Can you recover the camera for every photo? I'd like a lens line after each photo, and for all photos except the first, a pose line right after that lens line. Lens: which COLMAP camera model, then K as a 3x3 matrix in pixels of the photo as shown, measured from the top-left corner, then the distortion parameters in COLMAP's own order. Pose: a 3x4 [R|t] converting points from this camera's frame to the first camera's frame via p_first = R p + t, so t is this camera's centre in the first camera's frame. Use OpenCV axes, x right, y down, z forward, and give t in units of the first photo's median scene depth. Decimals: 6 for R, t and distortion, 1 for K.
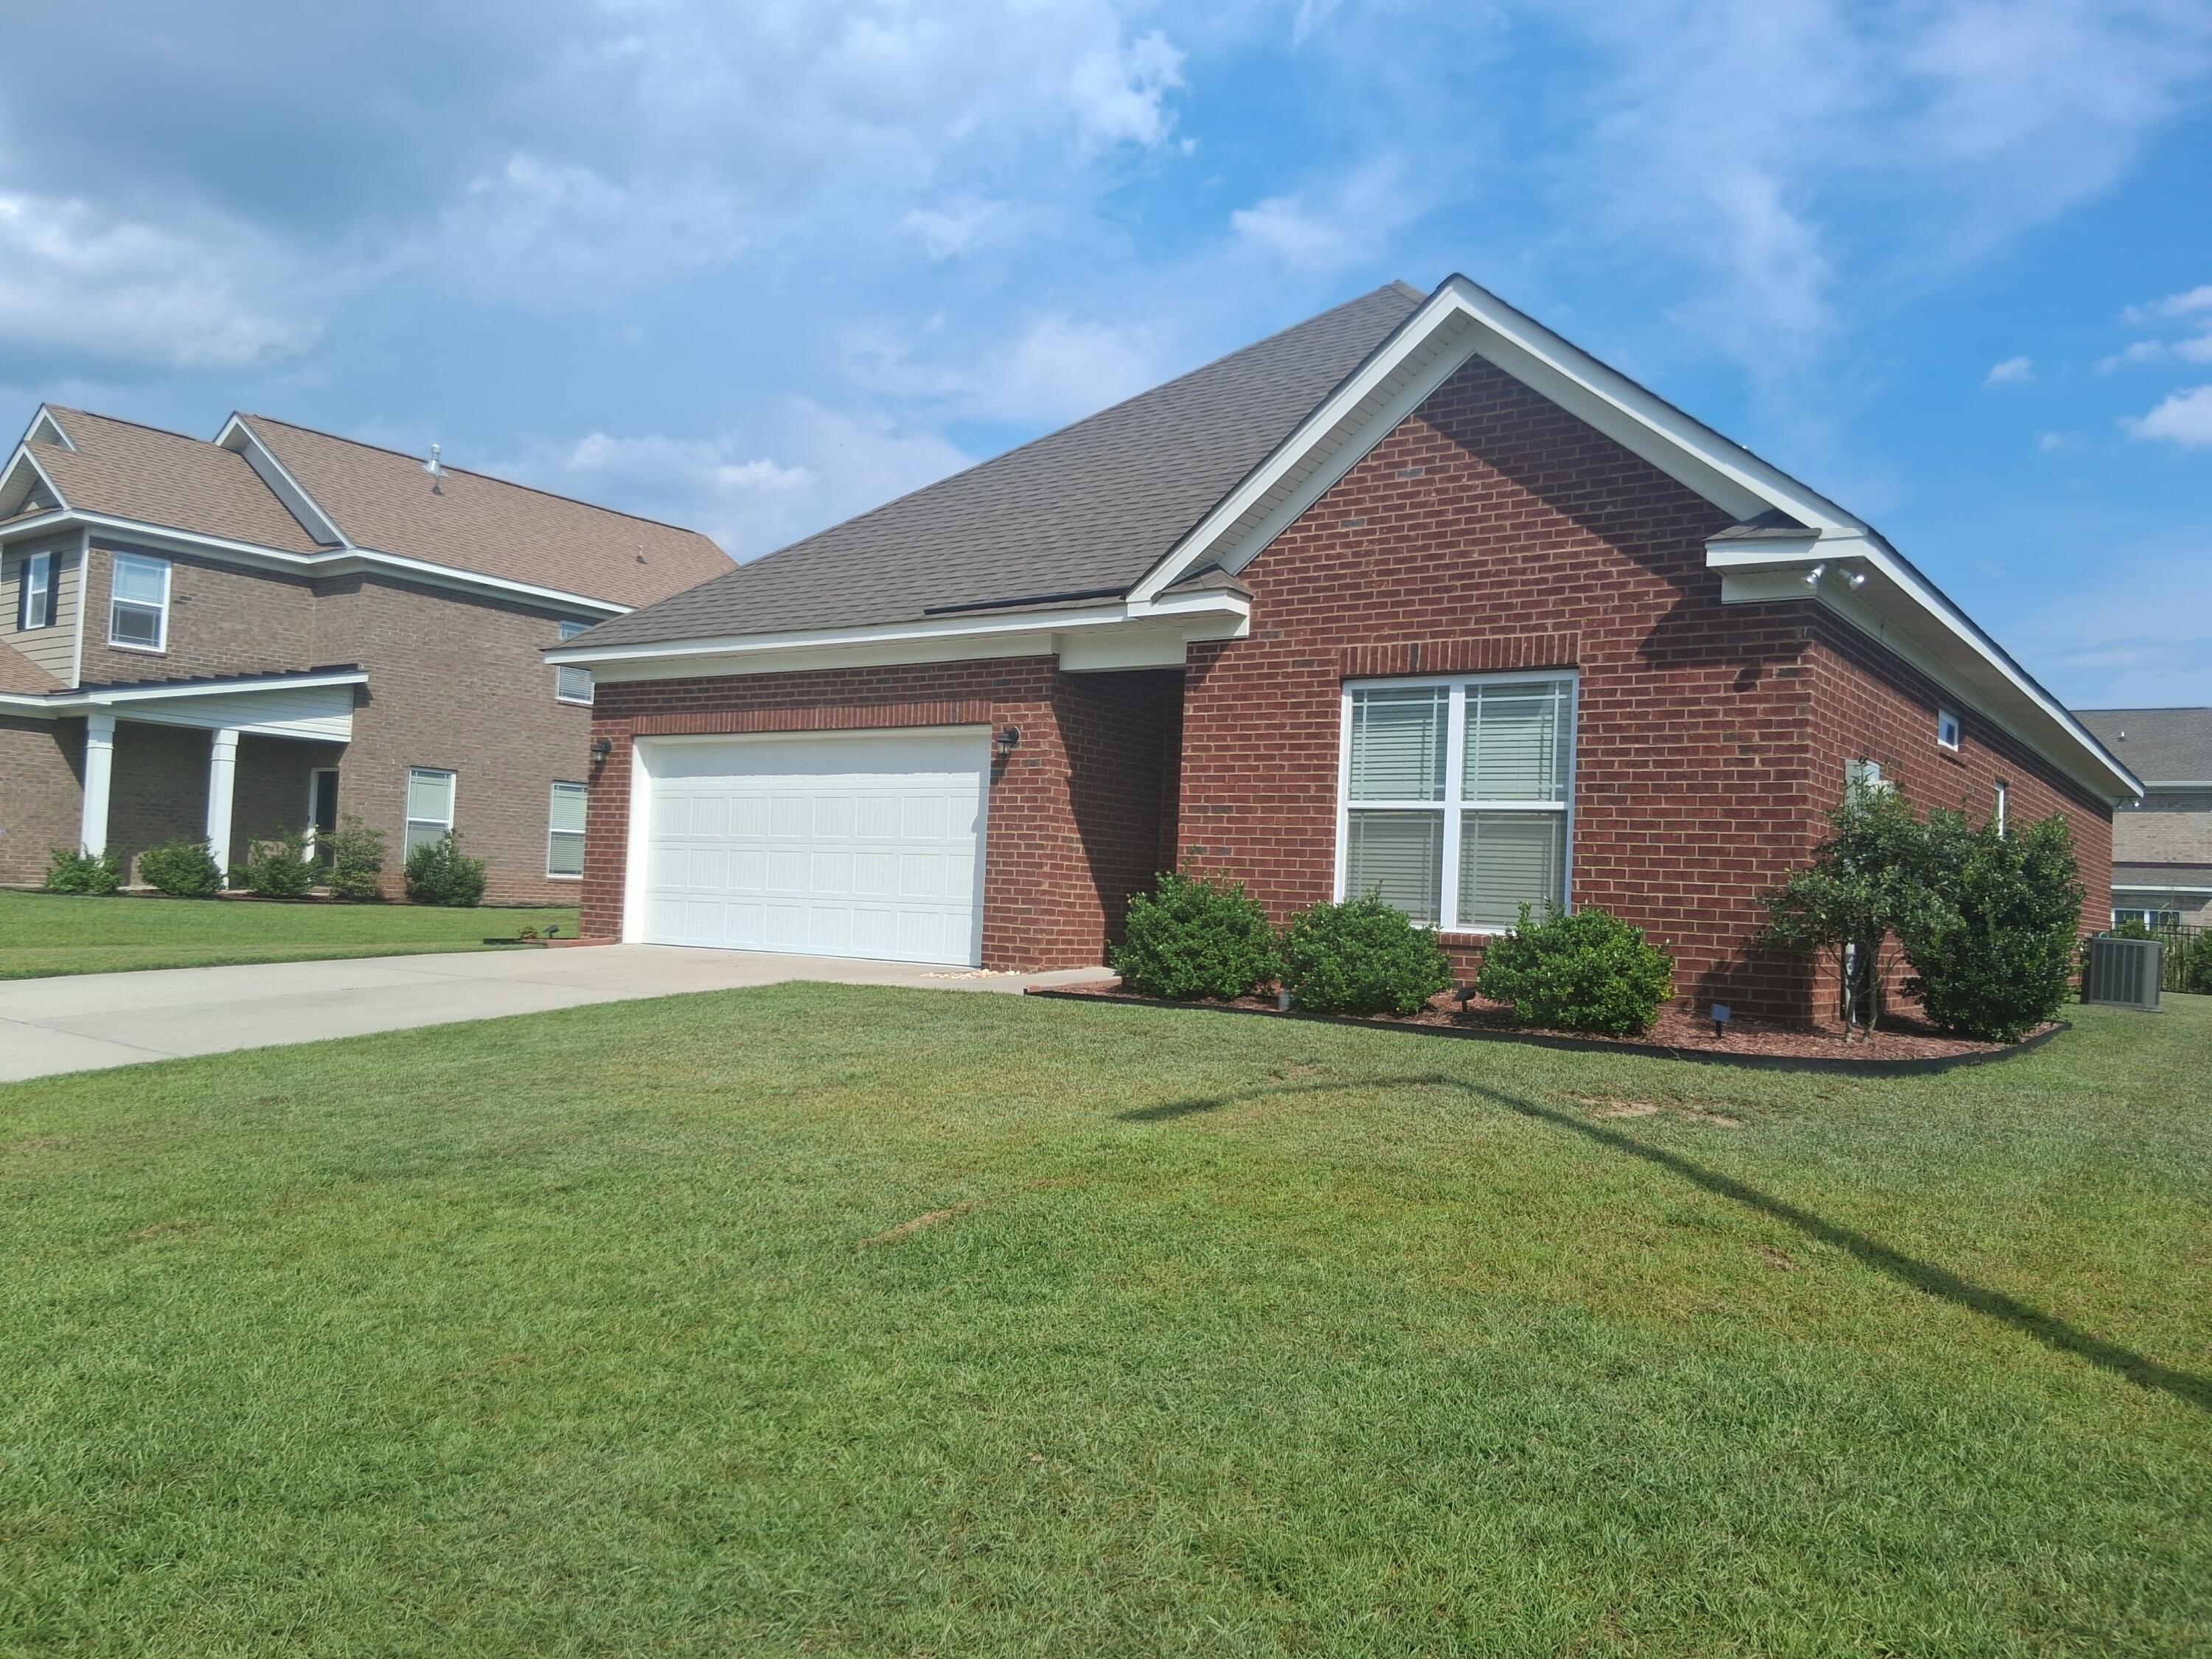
lens RADIAL K [[1658.0, 0, 1106.0], [0, 1658.0, 829.5], [0, 0, 1]] dist [0.127859, -0.237757]
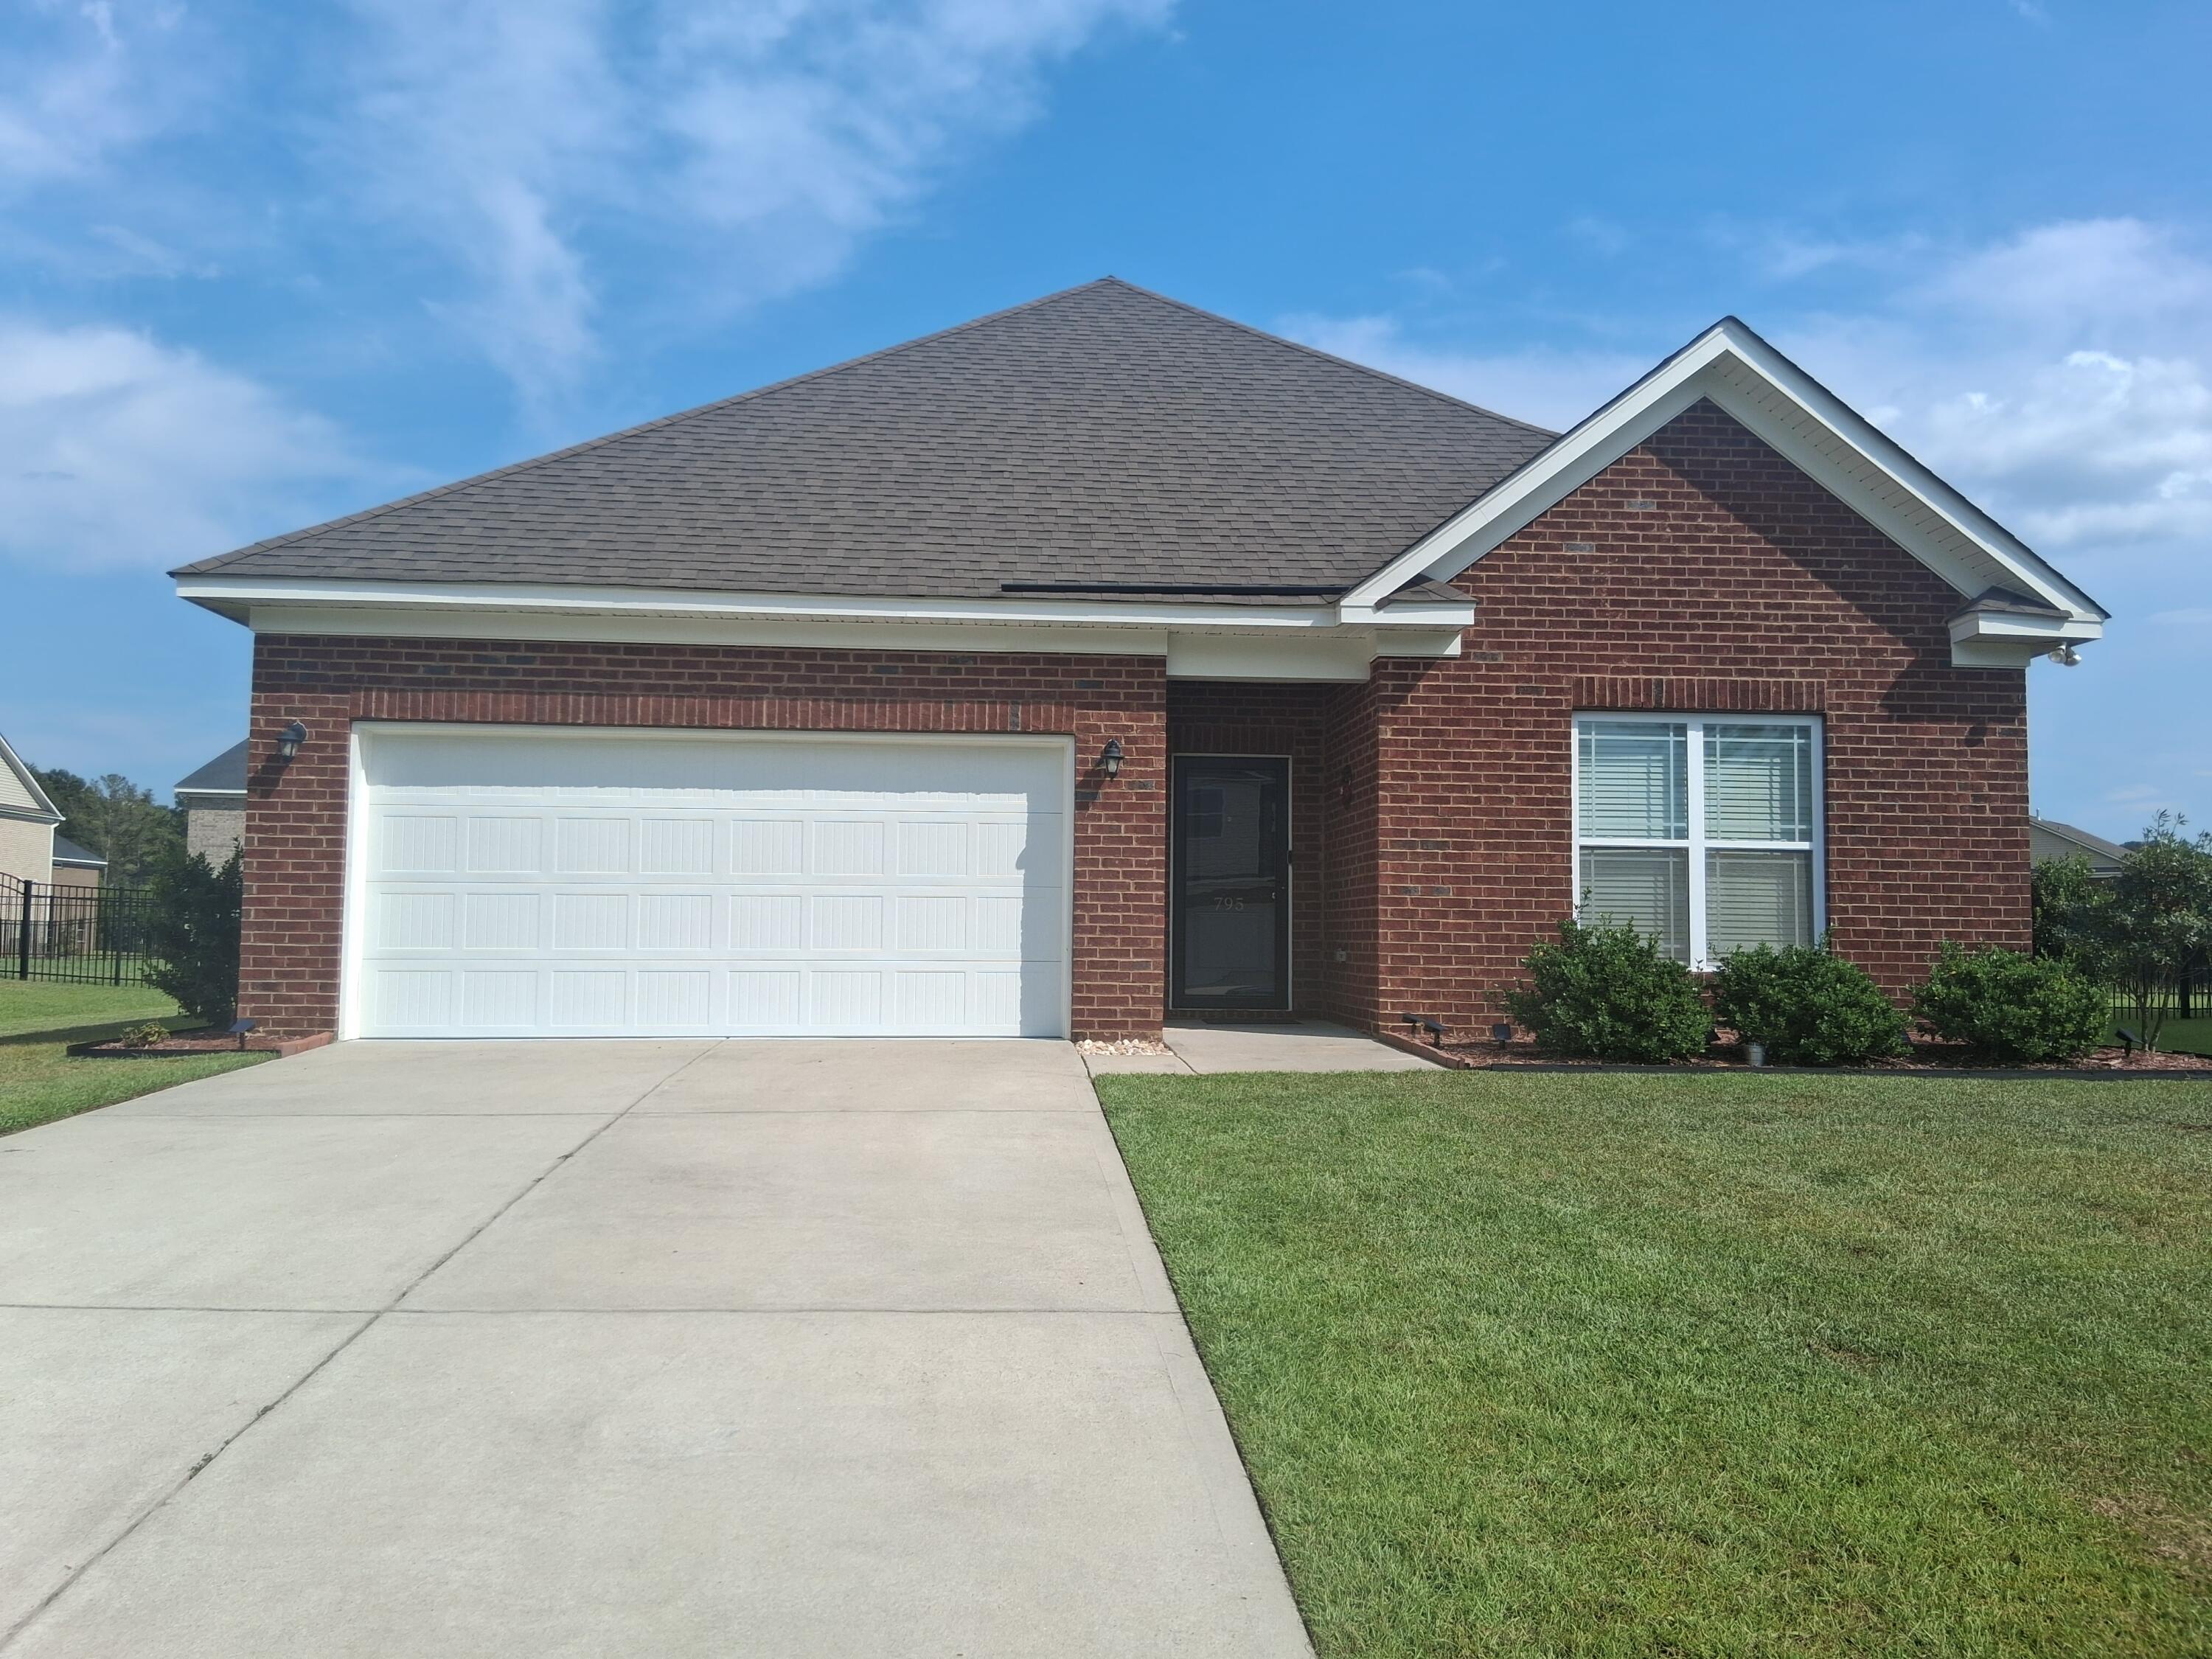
lens RADIAL K [[1658.0, 0, 1106.0], [0, 1658.0, 829.5], [0, 0, 1]] dist [0.127859, -0.237757]
pose [[0.764199, 0.006506, 0.644948, -0.701044], [-0.003949, 0.999978, -0.005409, -0.016107], [-0.644968, 0.001586, 0.764208, 0.454624]]
